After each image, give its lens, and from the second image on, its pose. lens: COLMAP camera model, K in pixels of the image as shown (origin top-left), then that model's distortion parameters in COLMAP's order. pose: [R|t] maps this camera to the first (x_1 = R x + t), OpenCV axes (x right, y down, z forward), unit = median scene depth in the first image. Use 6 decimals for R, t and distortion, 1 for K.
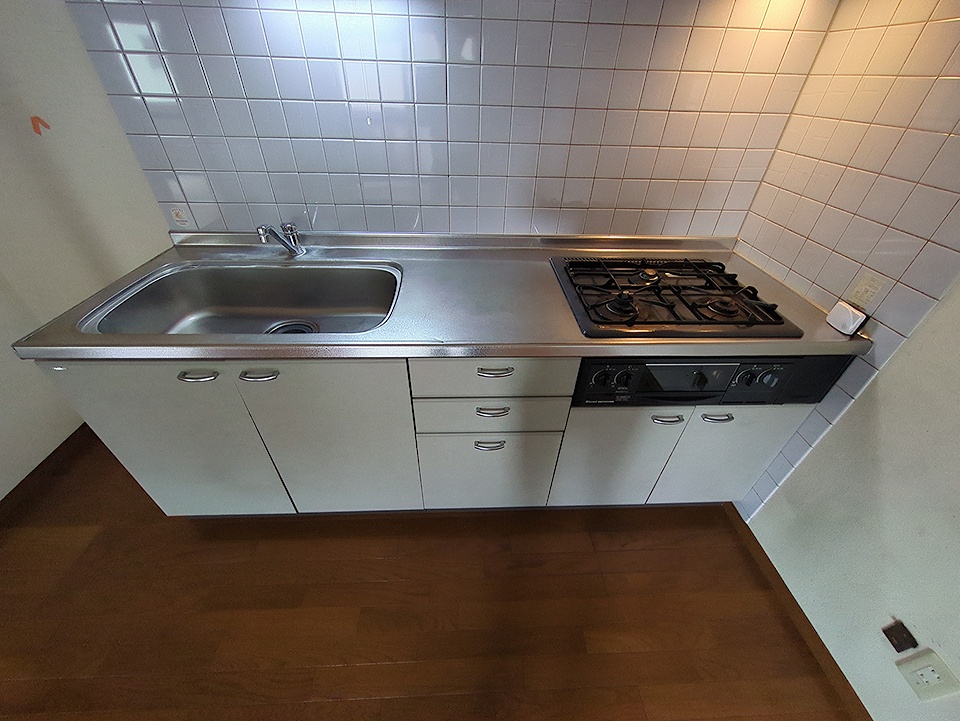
lens RADIAL K [[379.4, 0, 479.2], [0, 379.4, 361.8], [0, 0, 1]] dist [-0.001826, 0.000885]
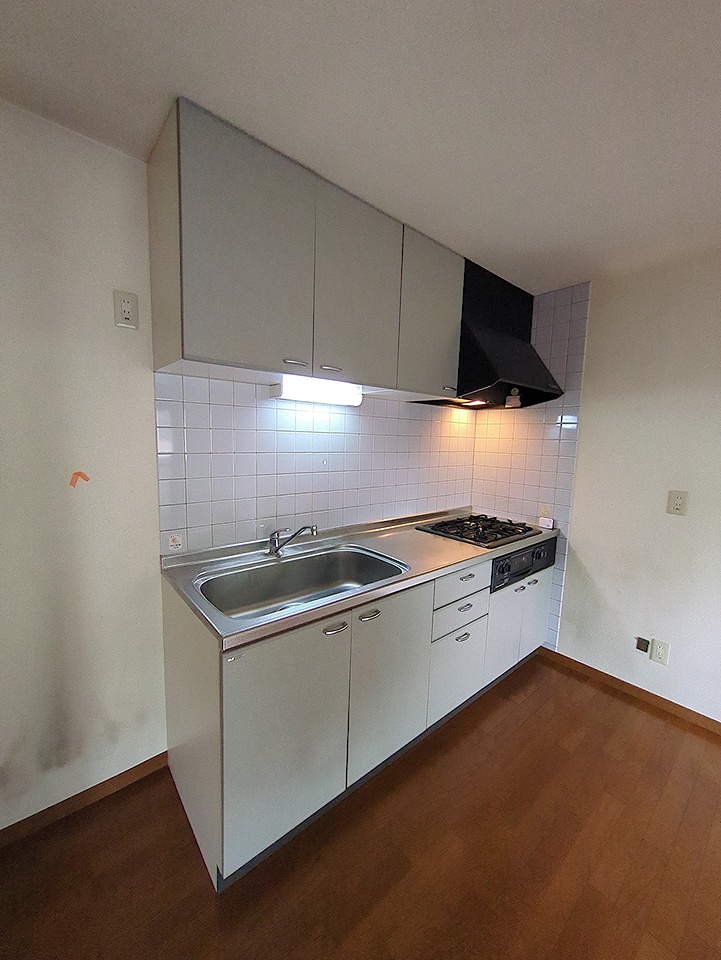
lens RADIAL K [[379.4, 0, 361.0], [0, 379.4, 480.5], [0, 0, 1]] dist [-0.001826, 0.000885]
pose [[0.788800, -0.073468, 0.610243, -1.193161], [0.366307, 0.853446, -0.370741, 0.098356], [-0.493572, 0.515977, 0.700110, -0.191354]]
